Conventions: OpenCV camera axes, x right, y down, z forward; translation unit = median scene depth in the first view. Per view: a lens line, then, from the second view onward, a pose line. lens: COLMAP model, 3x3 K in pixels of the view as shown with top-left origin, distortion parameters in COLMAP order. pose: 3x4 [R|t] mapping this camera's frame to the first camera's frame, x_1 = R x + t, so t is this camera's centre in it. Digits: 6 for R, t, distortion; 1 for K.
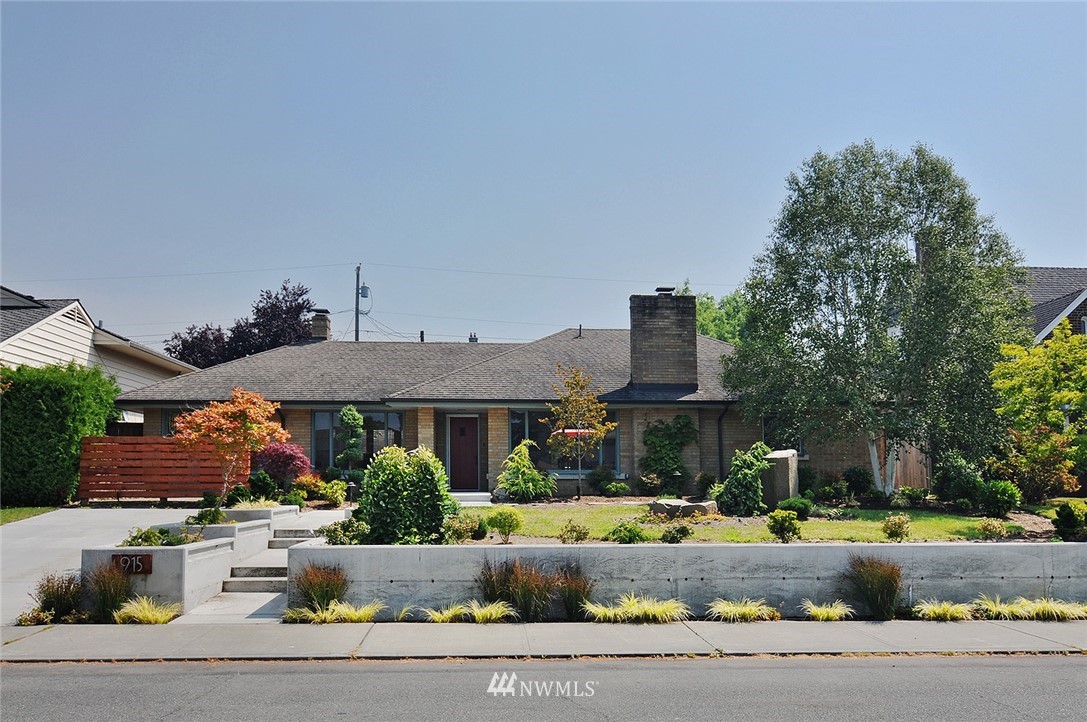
lens RADIAL K [[885.7, 0, 542.5], [0, 885.7, 360.4], [0, 0, 1]] dist [0.004603, -0.005259]
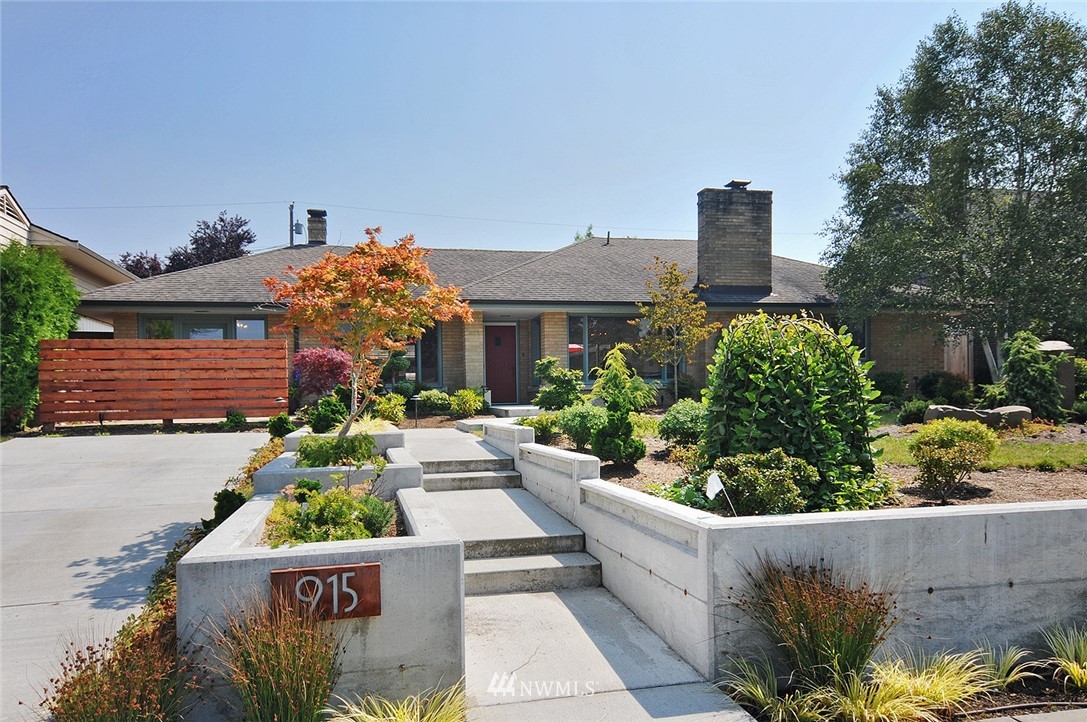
lens RADIAL K [[678.5, 0, 545.5], [0, 678.5, 367.0], [0, 0, 1]] dist [0.030260, -0.003233]
pose [[0.981473, -0.008527, 0.191410, -0.215565], [-0.008403, 0.996132, 0.087463, 0.054643], [-0.191416, -0.087451, 0.977605, 0.357389]]
